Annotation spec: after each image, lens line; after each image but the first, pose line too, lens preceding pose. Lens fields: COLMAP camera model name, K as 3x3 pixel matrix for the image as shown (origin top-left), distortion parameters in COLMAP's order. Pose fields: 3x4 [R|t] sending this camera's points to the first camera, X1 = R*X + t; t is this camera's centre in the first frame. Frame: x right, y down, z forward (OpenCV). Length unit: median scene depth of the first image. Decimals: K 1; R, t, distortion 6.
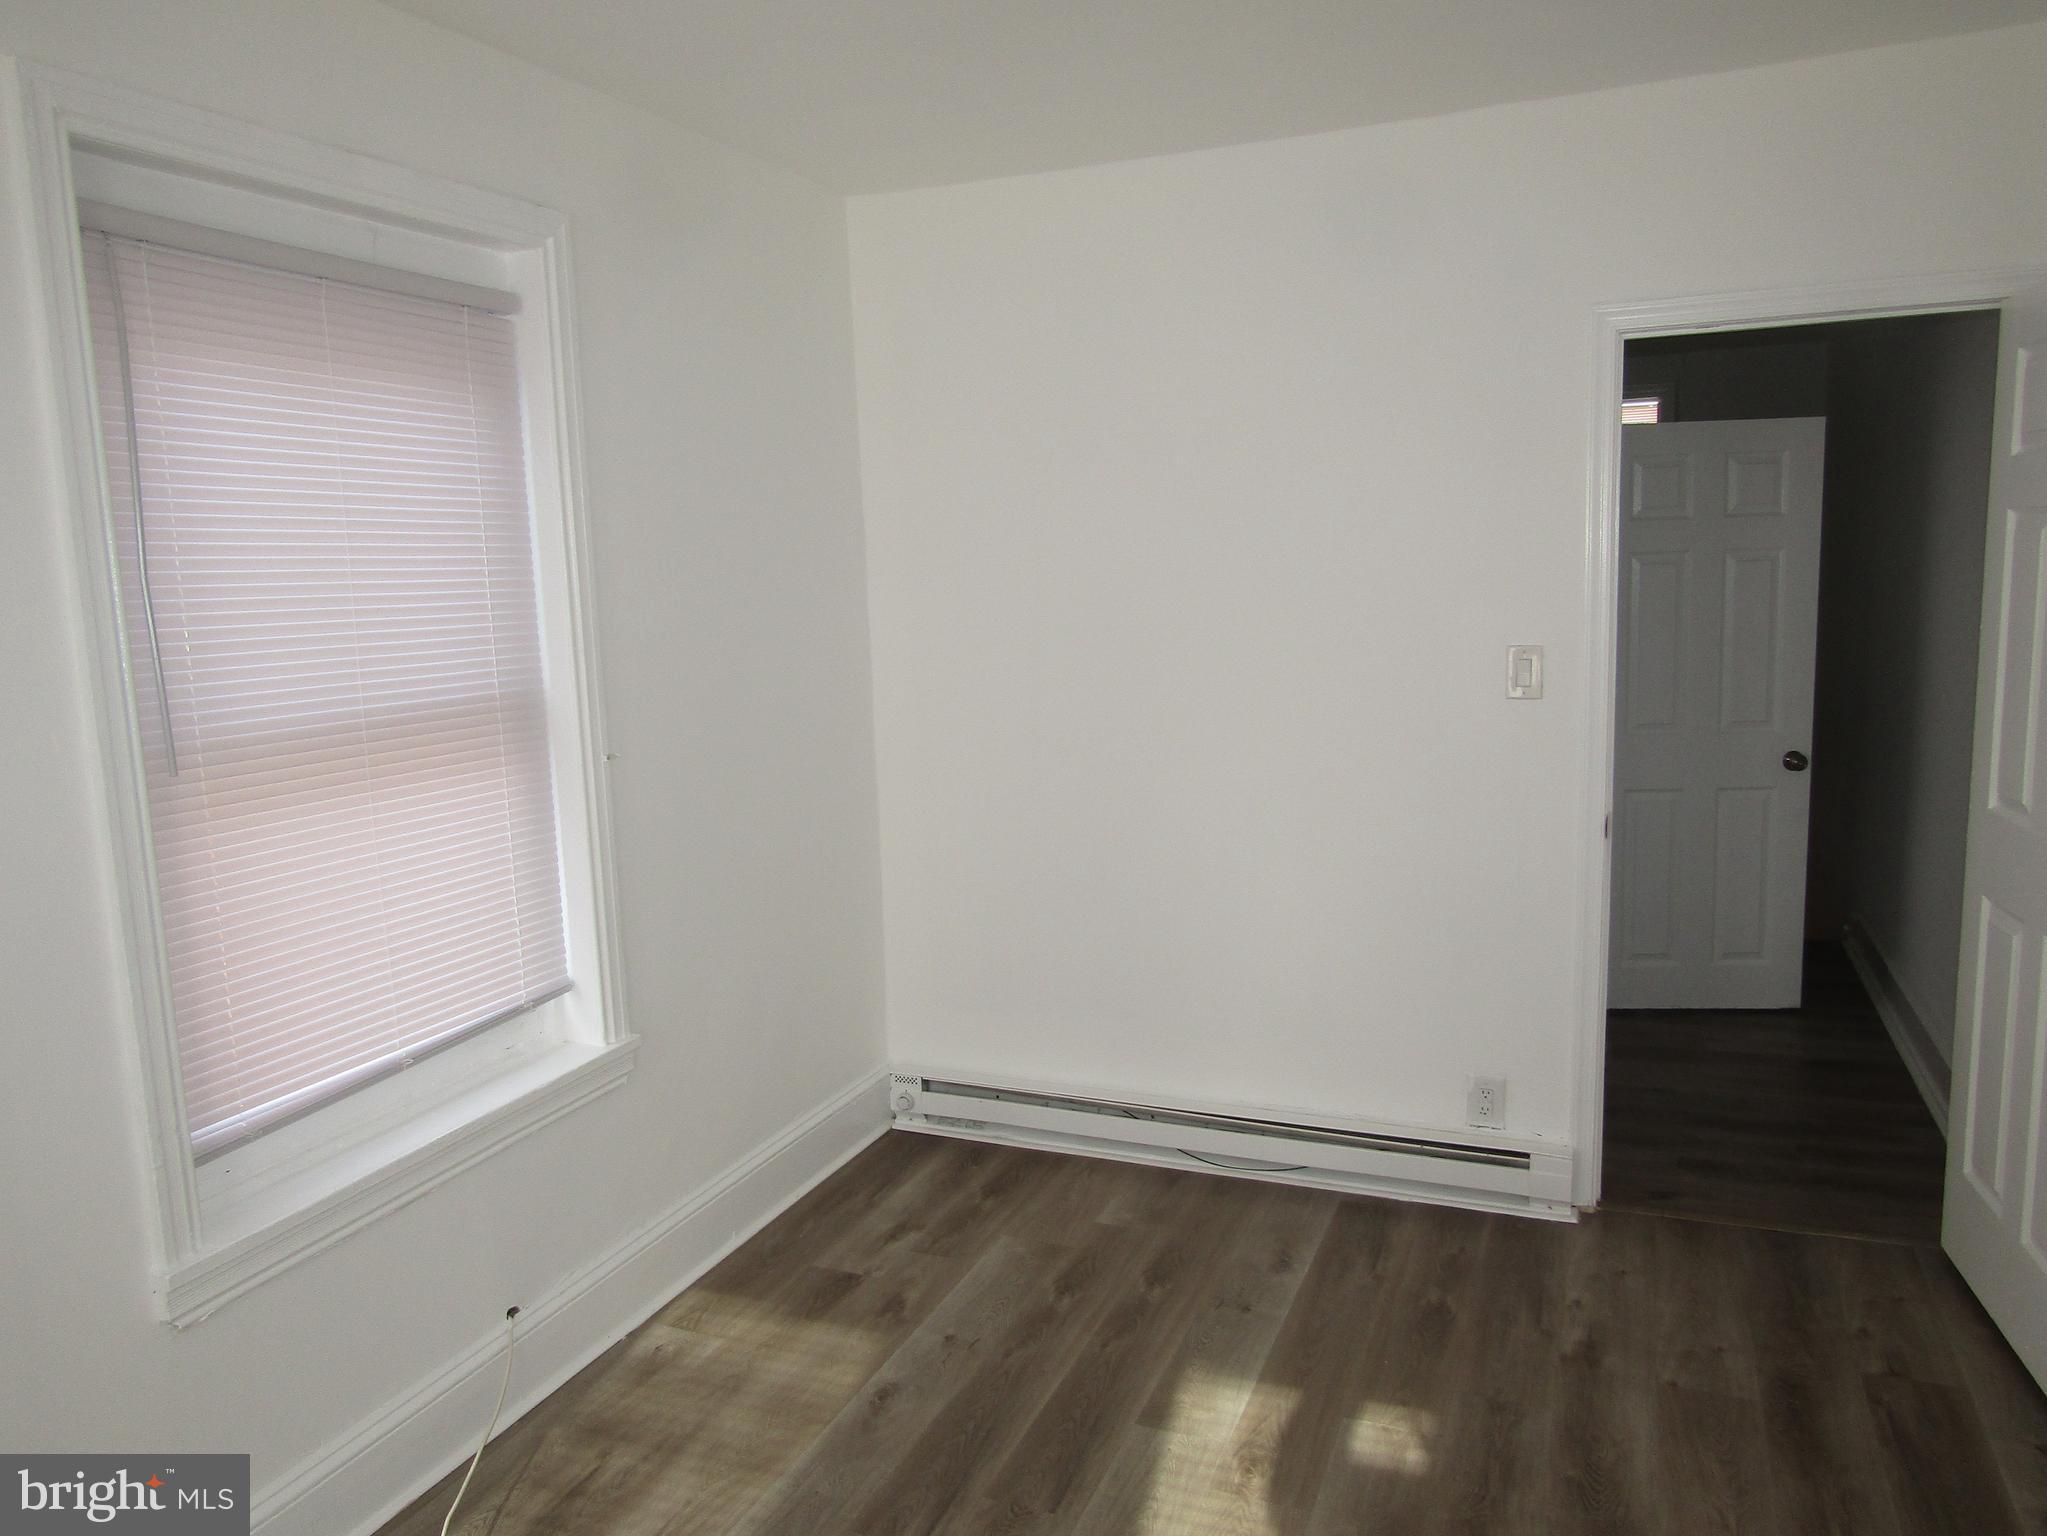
lens RADIAL K [[1454.3, 0, 1020.7], [0, 1454.3, 770.9], [0, 0, 1]] dist [-0.005802, 0.002000]
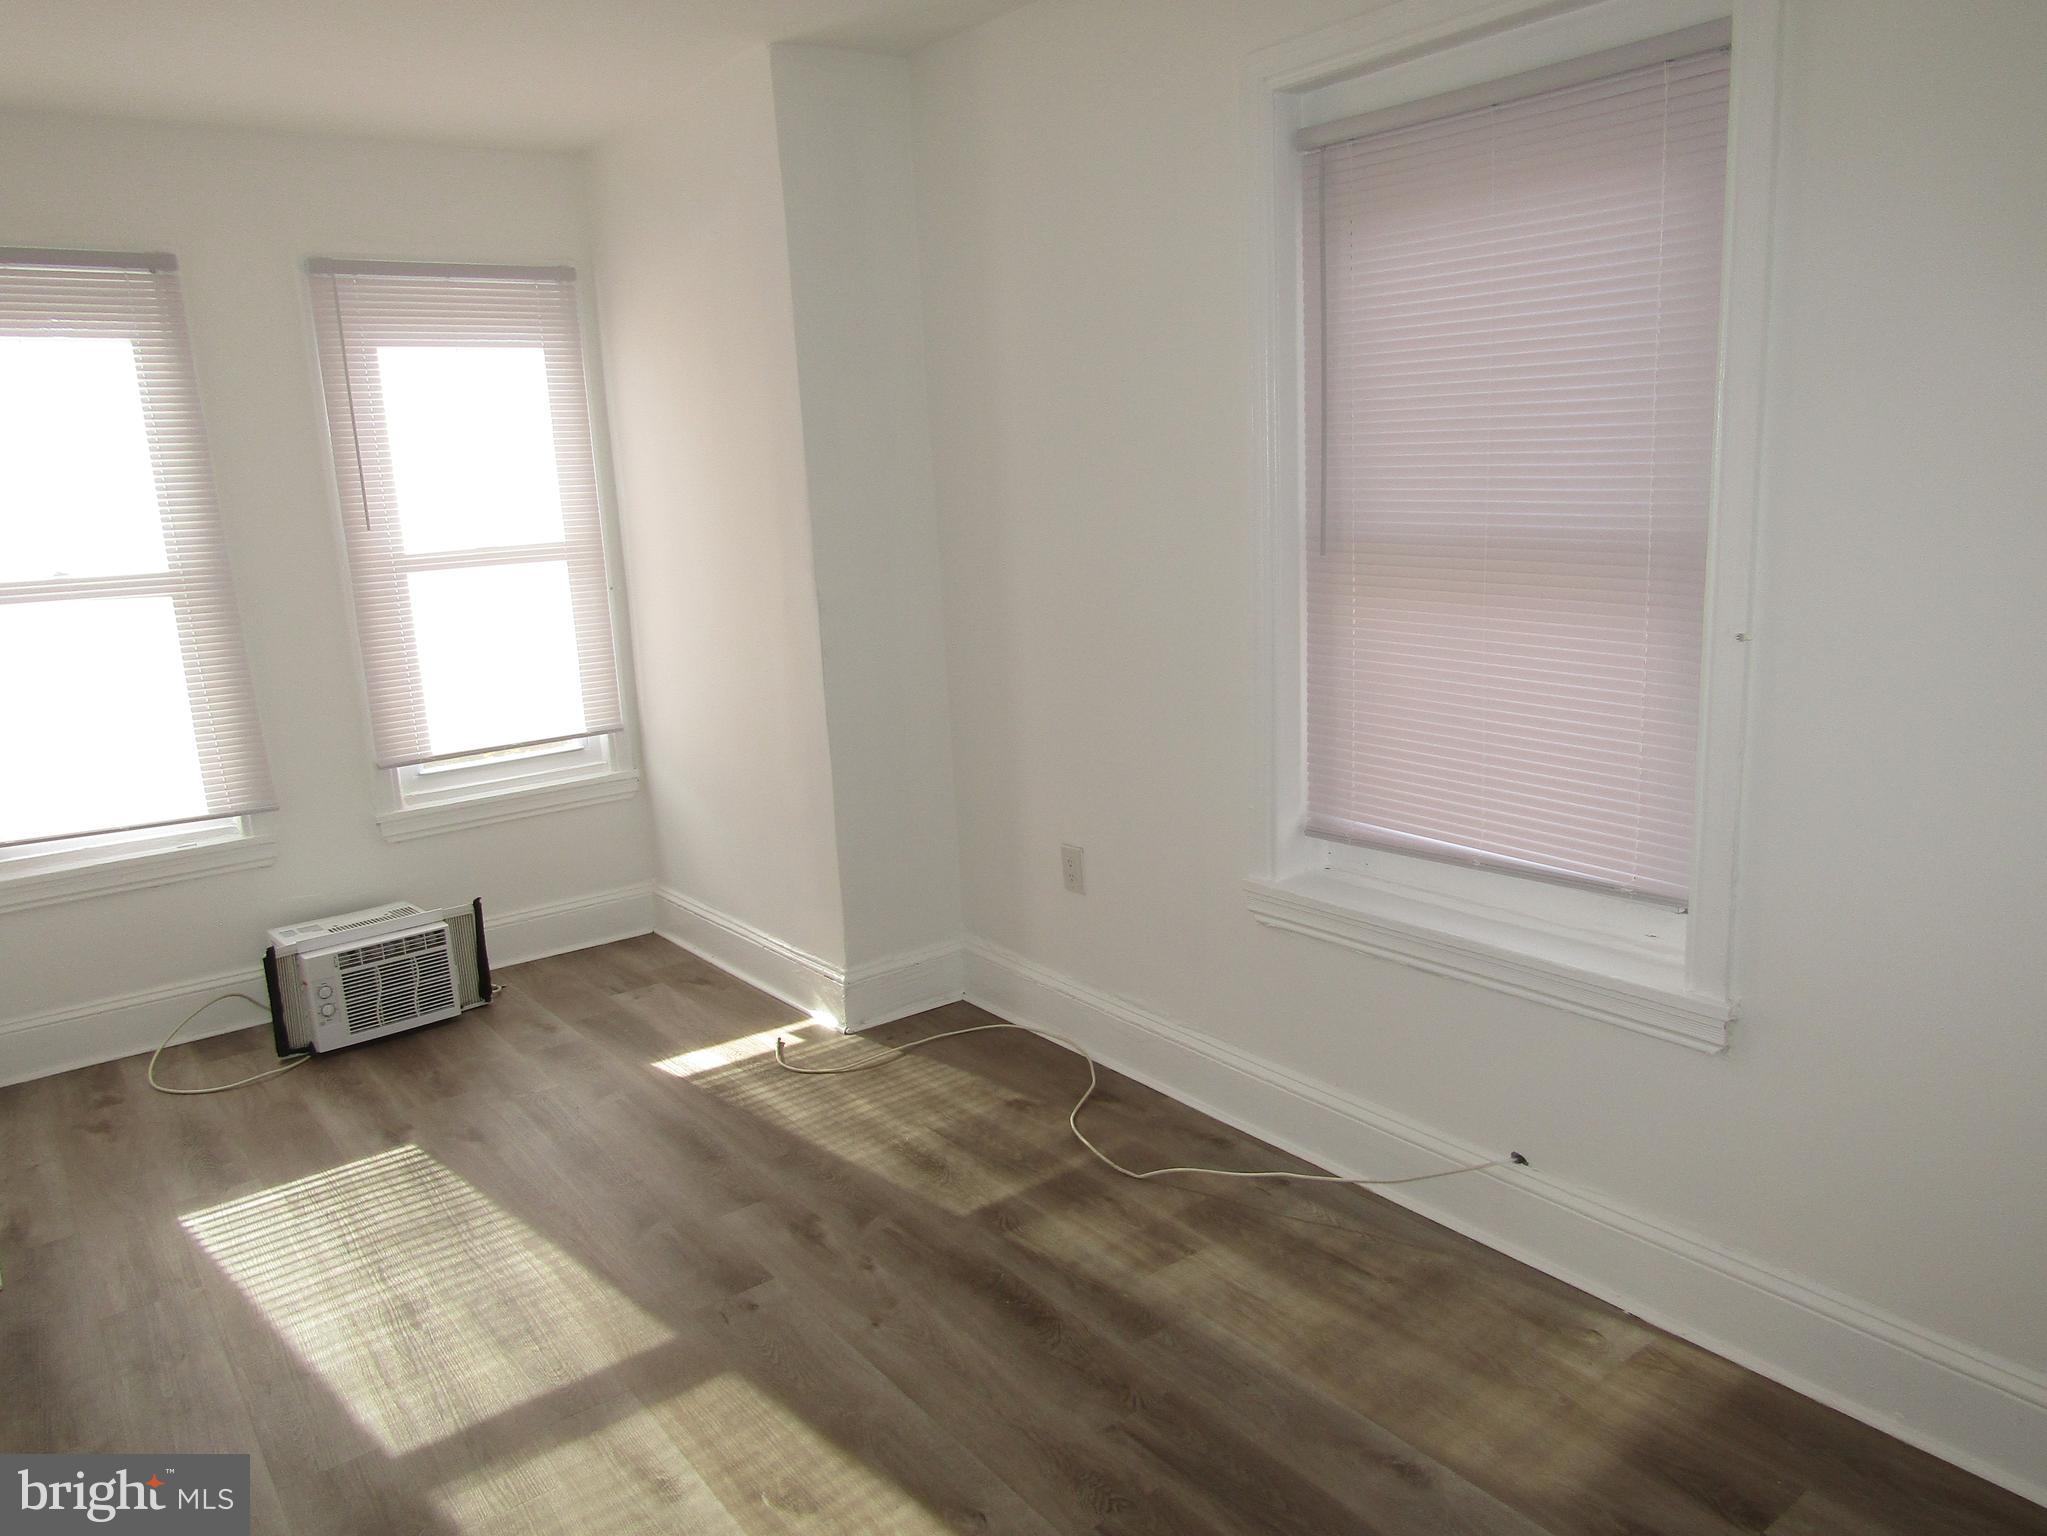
lens RADIAL K [[1454.3, 0, 1021.4], [0, 1454.3, 767.2], [0, 0, 1]] dist [-0.005802, 0.002000]
pose [[-0.494118, 0.244131, -0.834415, 0.581268], [-0.063371, 0.947098, 0.314626, -0.169970], [0.867082, 0.208340, -0.452507, 1.109195]]
